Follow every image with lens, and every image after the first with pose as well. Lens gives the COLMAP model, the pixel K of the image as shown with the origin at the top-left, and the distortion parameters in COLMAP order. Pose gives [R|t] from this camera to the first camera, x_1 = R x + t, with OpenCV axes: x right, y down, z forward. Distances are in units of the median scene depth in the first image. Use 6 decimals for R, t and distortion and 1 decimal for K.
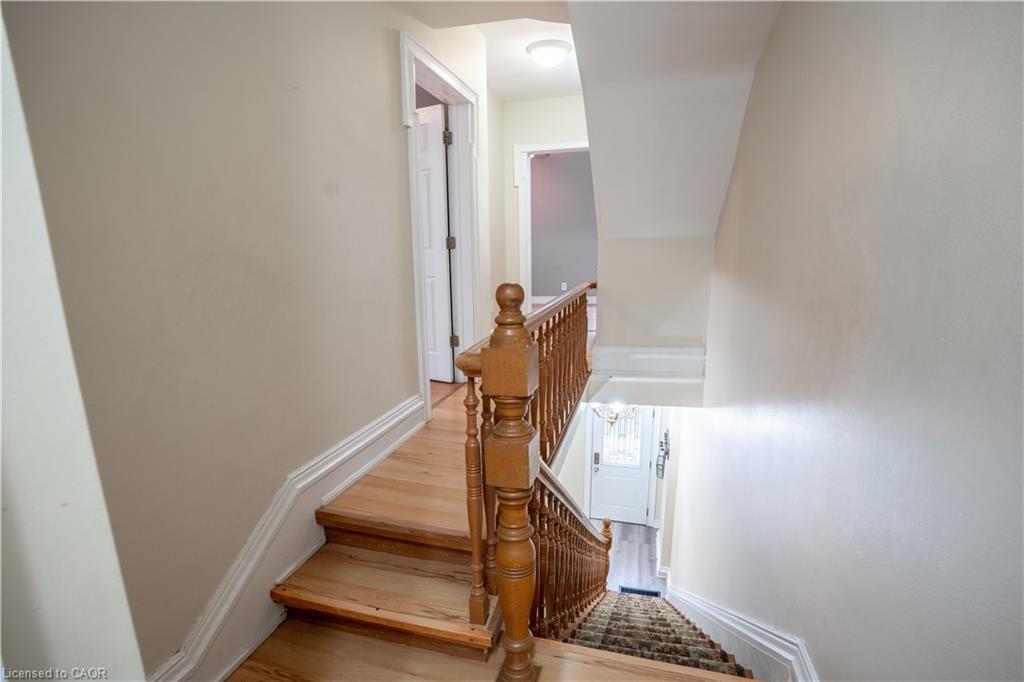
lens RADIAL K [[475.7, 0, 511.7], [0, 475.7, 342.2], [0, 0, 1]] dist [-0.035143, 0.008510]
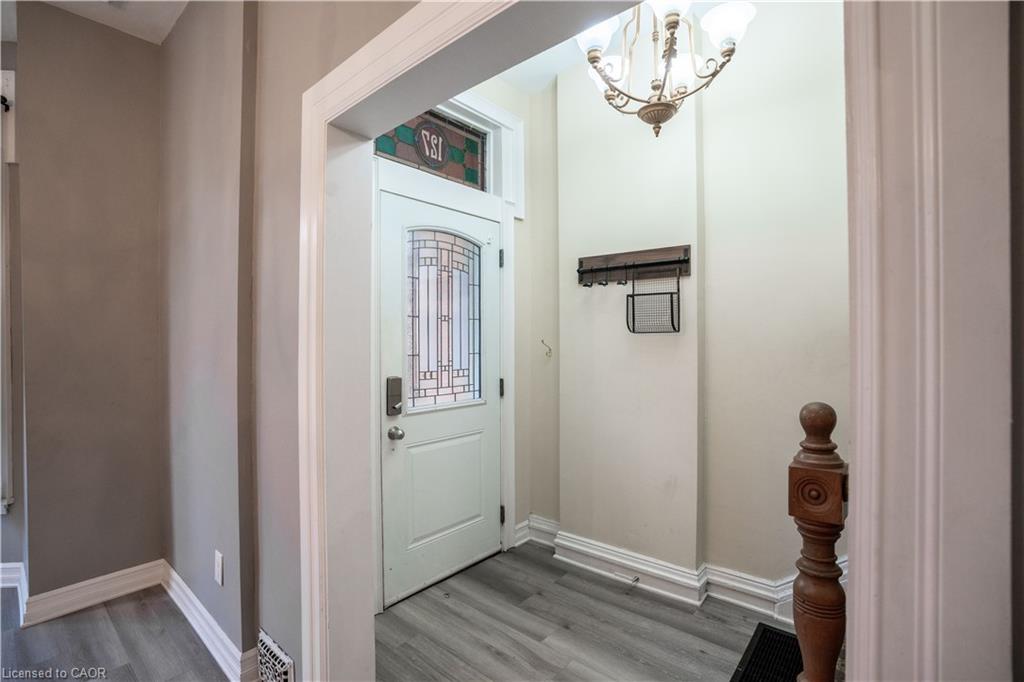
lens RADIAL K [[475.7, 0, 495.3], [0, 475.7, 345.6], [0, 0, 1]] dist [-0.035143, 0.008510]
pose [[0.441422, 0.008506, 0.897259, -0.082018], [0.192254, 0.975837, -0.103834, 0.258367], [-0.876462, 0.218336, 0.429120, 0.795282]]
